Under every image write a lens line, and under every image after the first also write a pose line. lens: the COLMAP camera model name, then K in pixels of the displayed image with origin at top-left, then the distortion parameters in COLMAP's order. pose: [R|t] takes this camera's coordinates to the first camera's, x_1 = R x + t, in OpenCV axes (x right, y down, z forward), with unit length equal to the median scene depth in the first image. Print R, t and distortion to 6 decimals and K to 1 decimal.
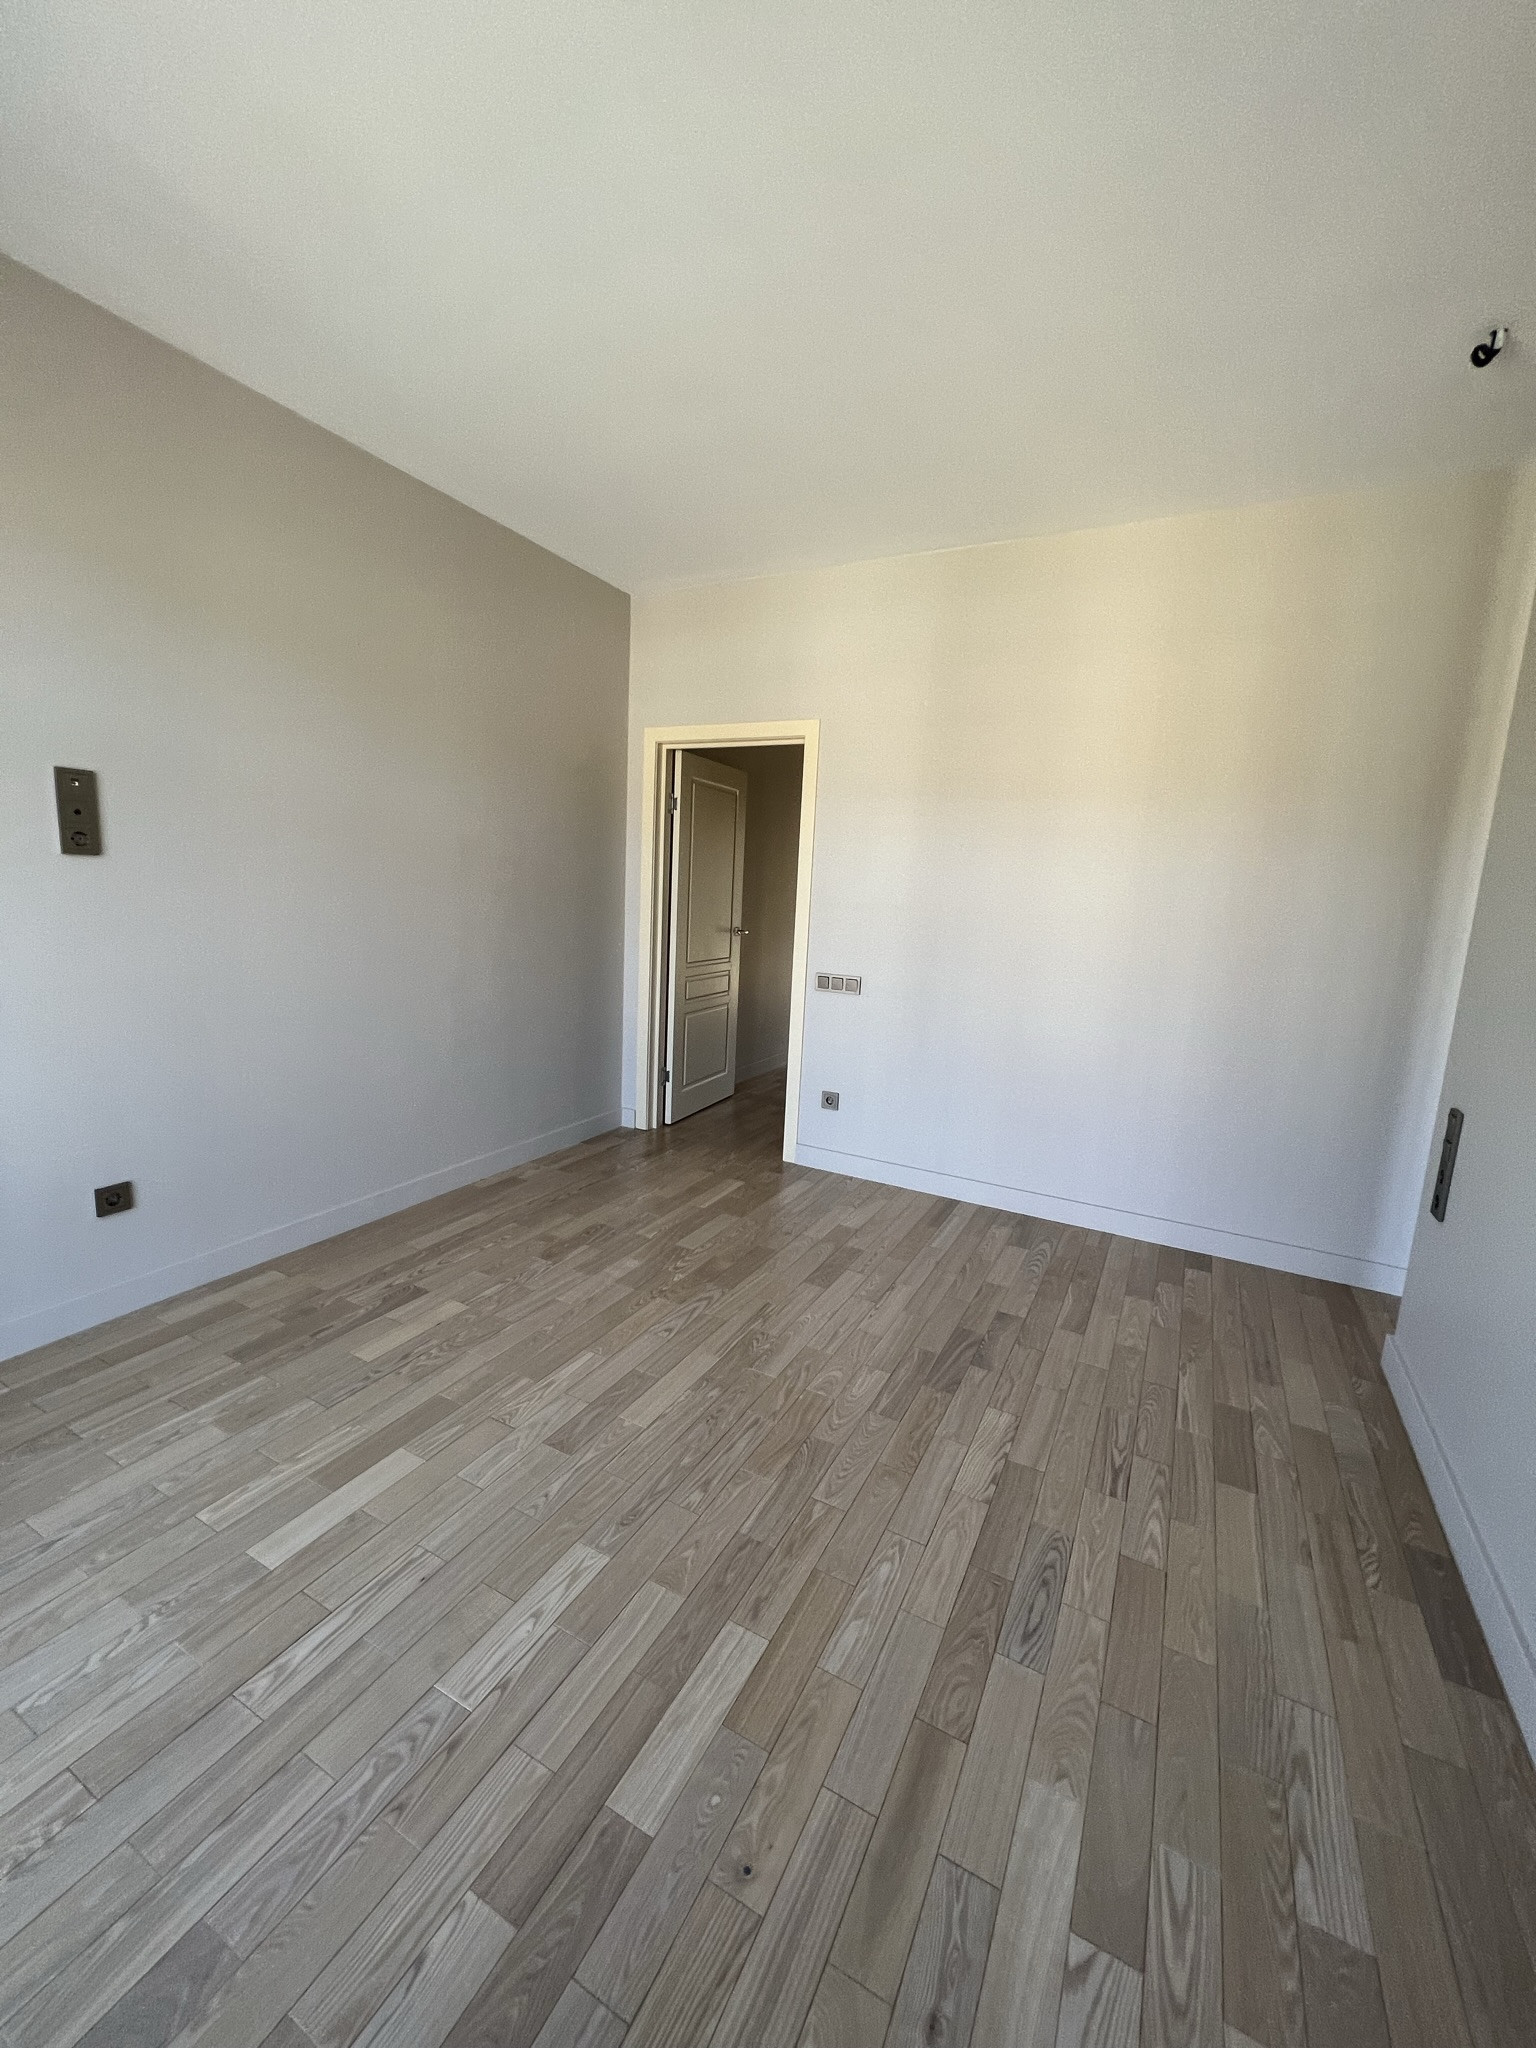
lens RADIAL K [[819.3, 0, 767.1], [0, 819.3, 1022.9], [0, 0, 1]] dist [-0.000761, 0.000318]
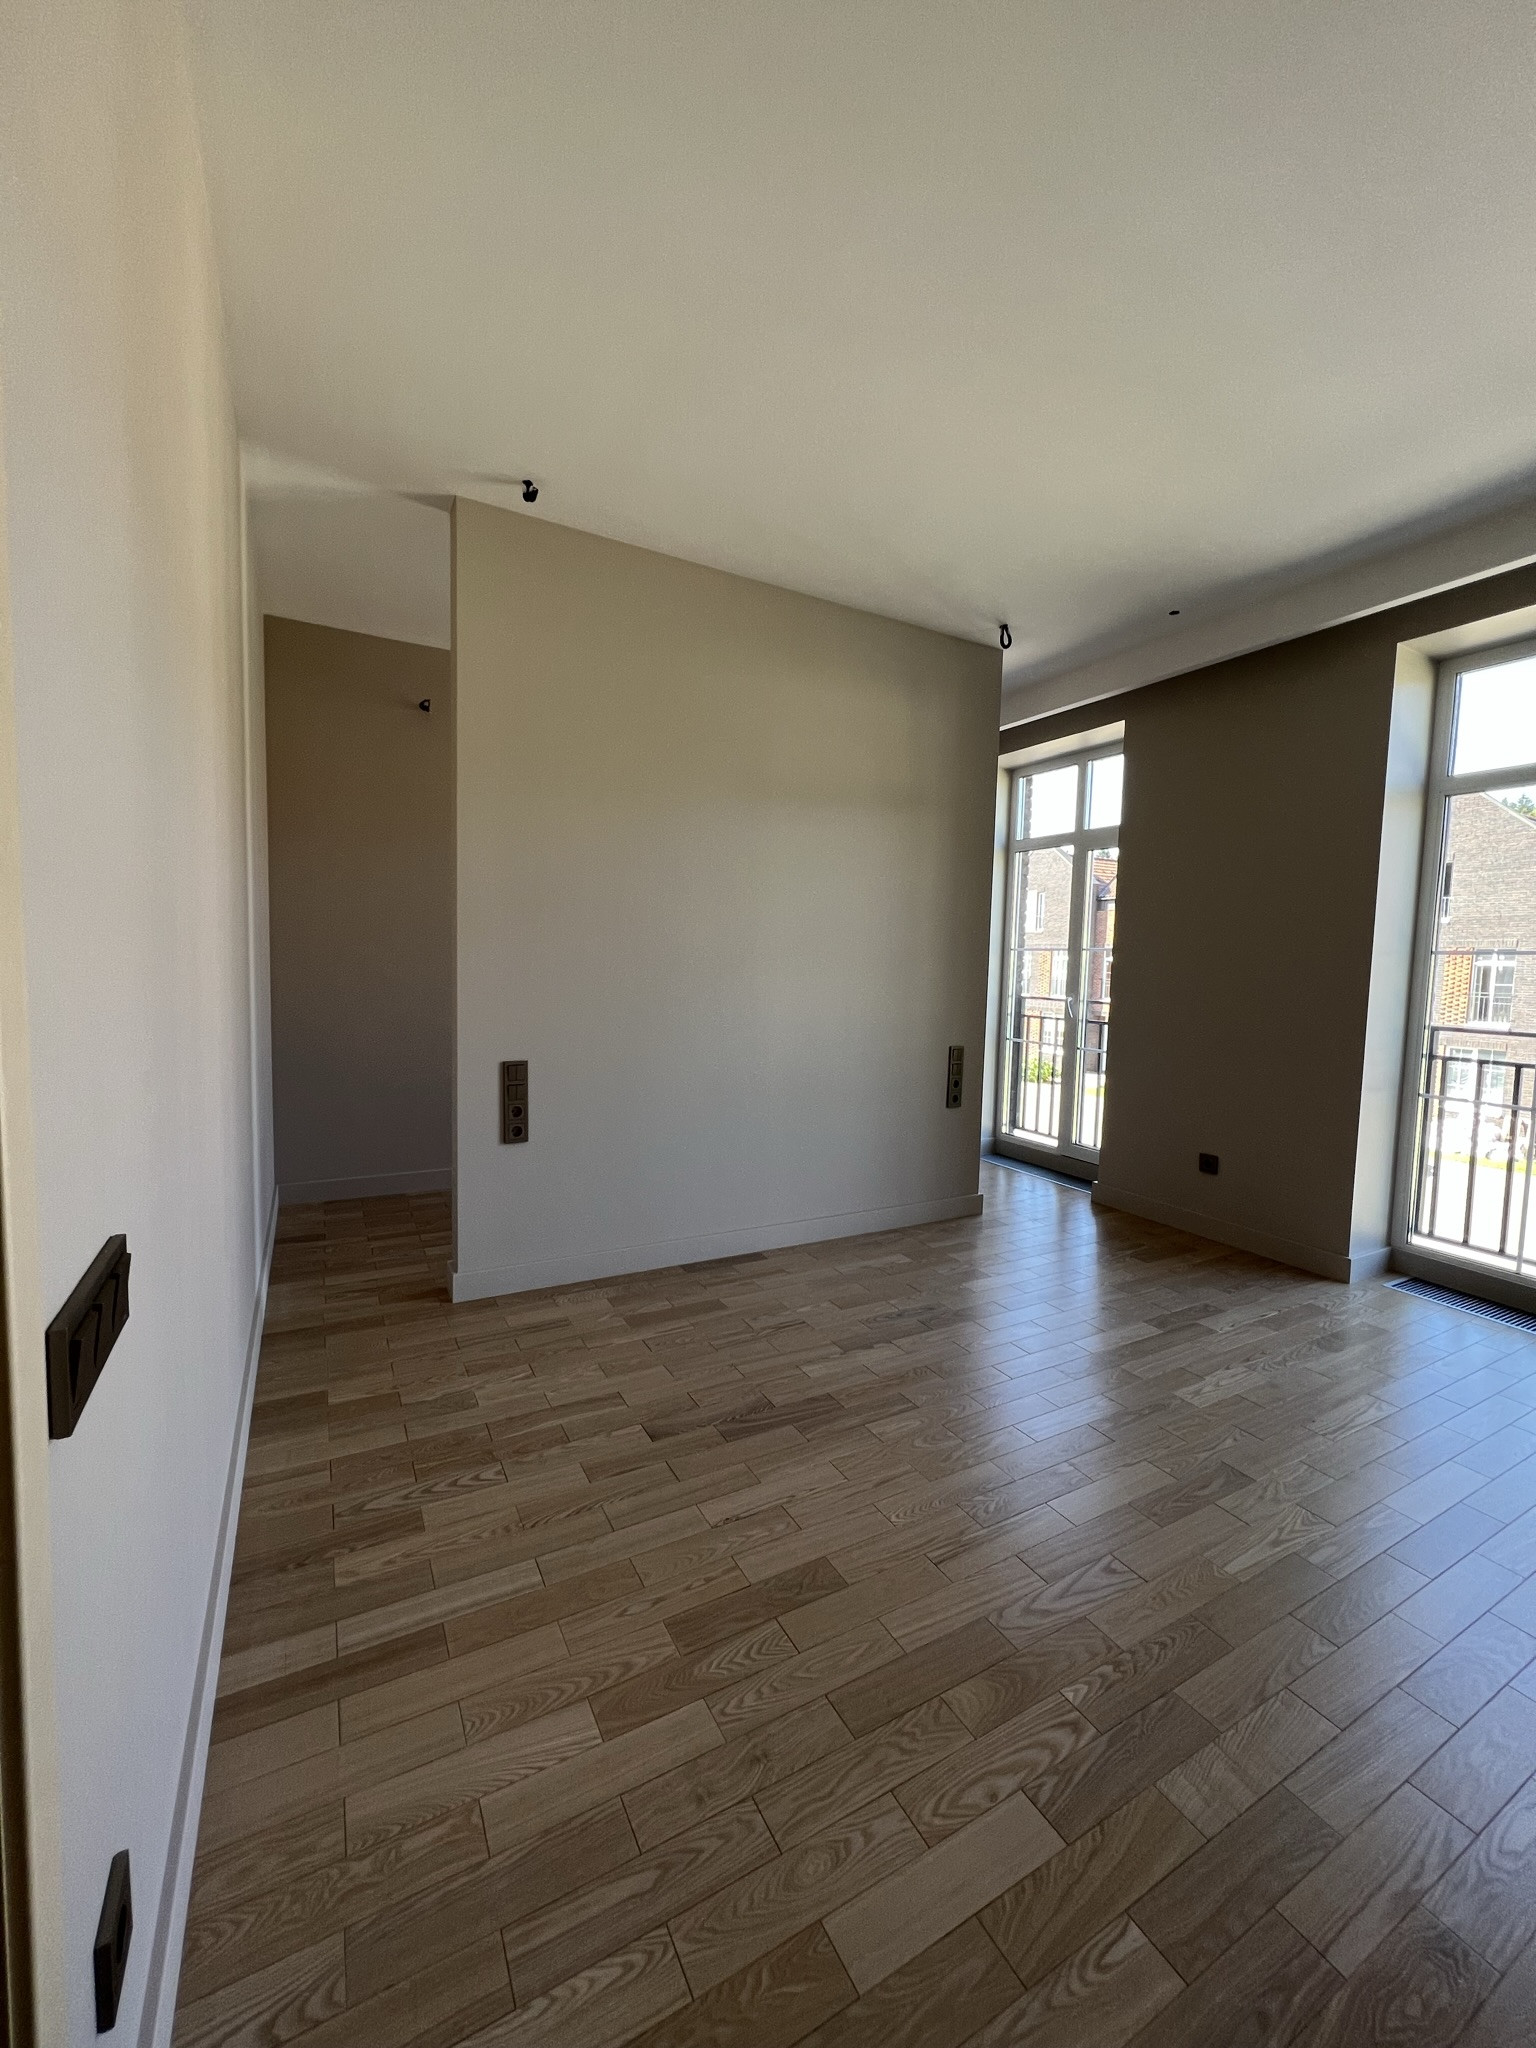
lens RADIAL K [[819.3, 0, 765.9], [0, 819.3, 1019.7], [0, 0, 1]] dist [-0.000761, 0.000318]
pose [[-0.835971, -0.112264, 0.537168, -0.186891], [0.021450, 0.971419, 0.236402, -0.225275], [-0.548354, 0.209147, -0.809670, 1.544822]]
